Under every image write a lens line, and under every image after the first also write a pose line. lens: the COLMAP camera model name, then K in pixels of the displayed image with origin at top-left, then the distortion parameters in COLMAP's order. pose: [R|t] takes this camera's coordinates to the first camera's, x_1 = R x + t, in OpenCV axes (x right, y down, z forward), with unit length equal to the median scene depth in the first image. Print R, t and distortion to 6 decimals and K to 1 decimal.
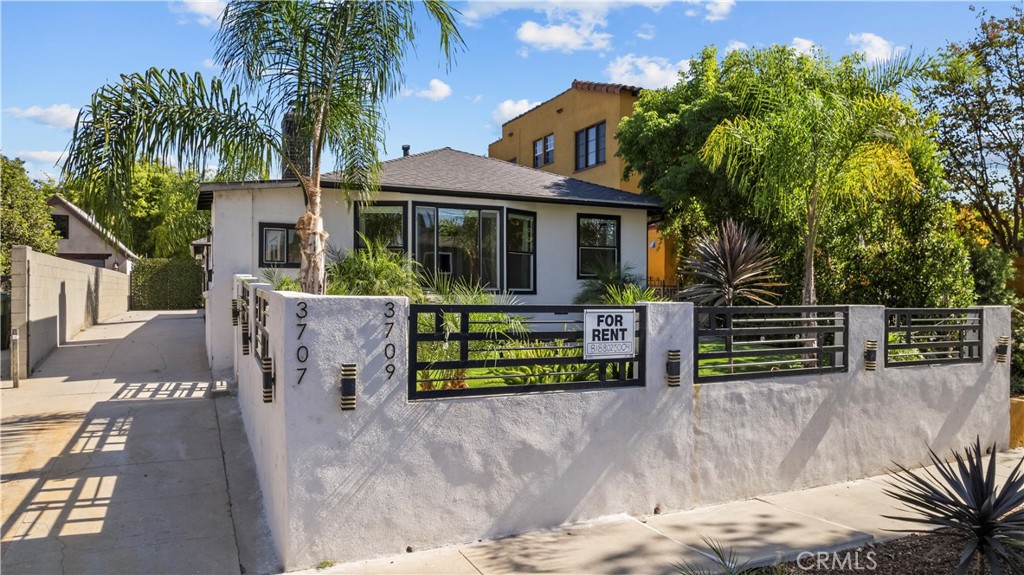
lens RADIAL K [[675.0, 0, 518.3], [0, 675.0, 295.6], [0, 0, 1]] dist [-0.083482, 0.070232]
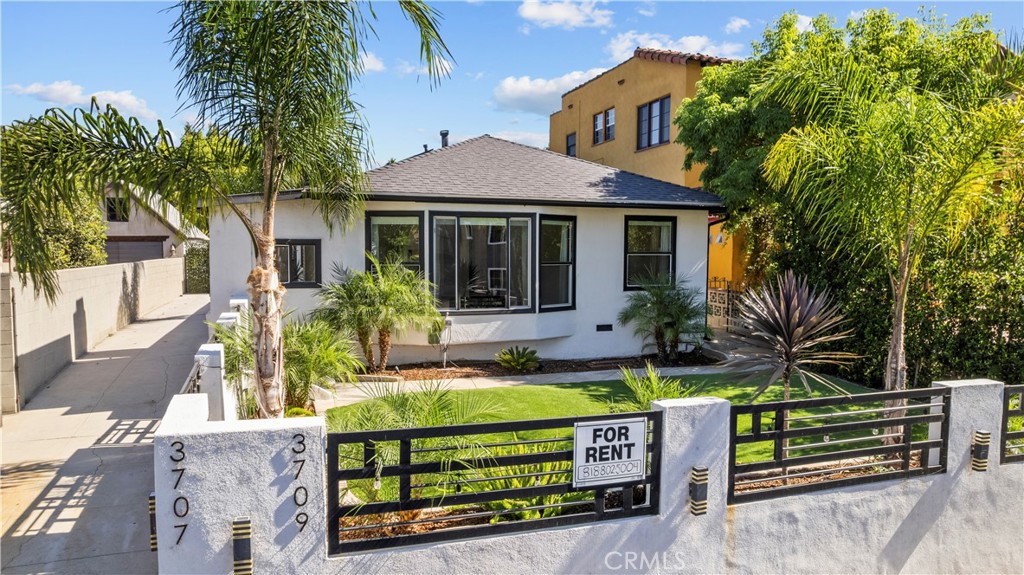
lens RADIAL K [[675.0, 0, 512.2], [0, 675.0, 293.4], [0, 0, 1]] dist [-0.083482, 0.070232]
pose [[0.991857, 0.012872, -0.126706, 0.097935], [-0.004852, 0.997976, 0.063399, -0.136996], [0.127266, -0.062268, 0.989912, 0.205351]]
